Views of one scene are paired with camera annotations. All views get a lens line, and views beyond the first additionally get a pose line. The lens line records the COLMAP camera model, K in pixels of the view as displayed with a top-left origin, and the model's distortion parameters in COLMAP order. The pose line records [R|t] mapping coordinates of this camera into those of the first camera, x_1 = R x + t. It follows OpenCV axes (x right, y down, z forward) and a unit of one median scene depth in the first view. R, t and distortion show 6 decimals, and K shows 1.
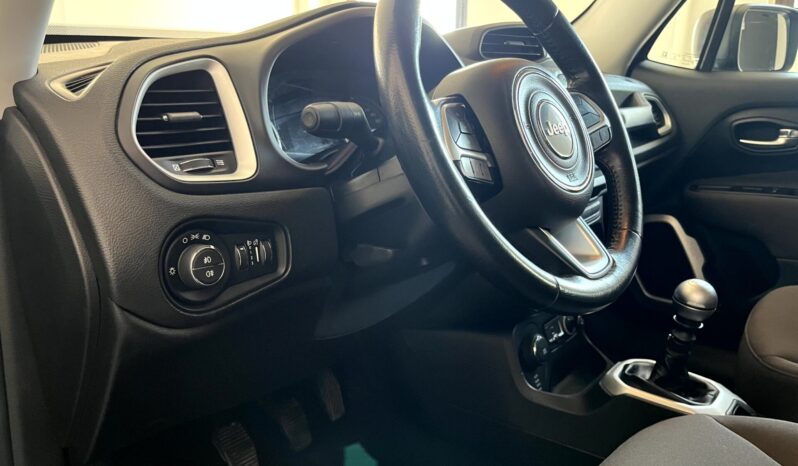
lens RADIAL K [[630.2, 0, 398.5], [0, 630.2, 228.1], [0, 0, 1]] dist [0.041875, -0.064471]
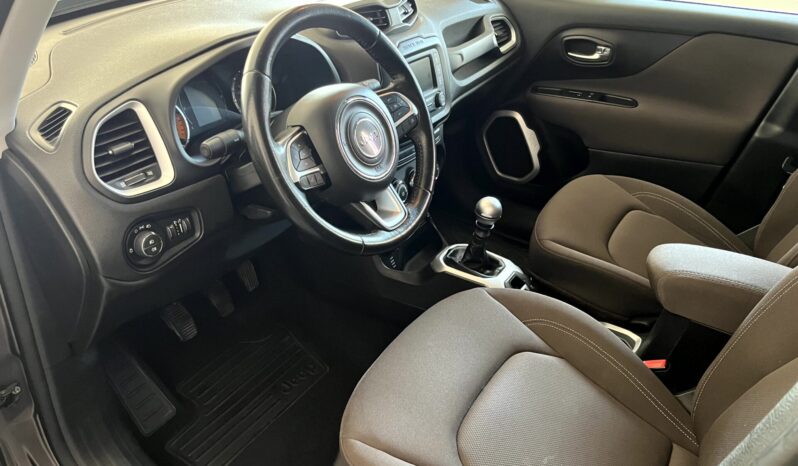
lens RADIAL K [[630.2, 0, 406.5], [0, 630.2, 234.1], [0, 0, 1]] dist [0.041875, -0.064471]
pose [[0.991902, -0.049221, 0.117077, 0.150423], [0.014224, 0.959101, 0.282707, -0.377938], [-0.126204, -0.278752, 0.952034, -0.589616]]
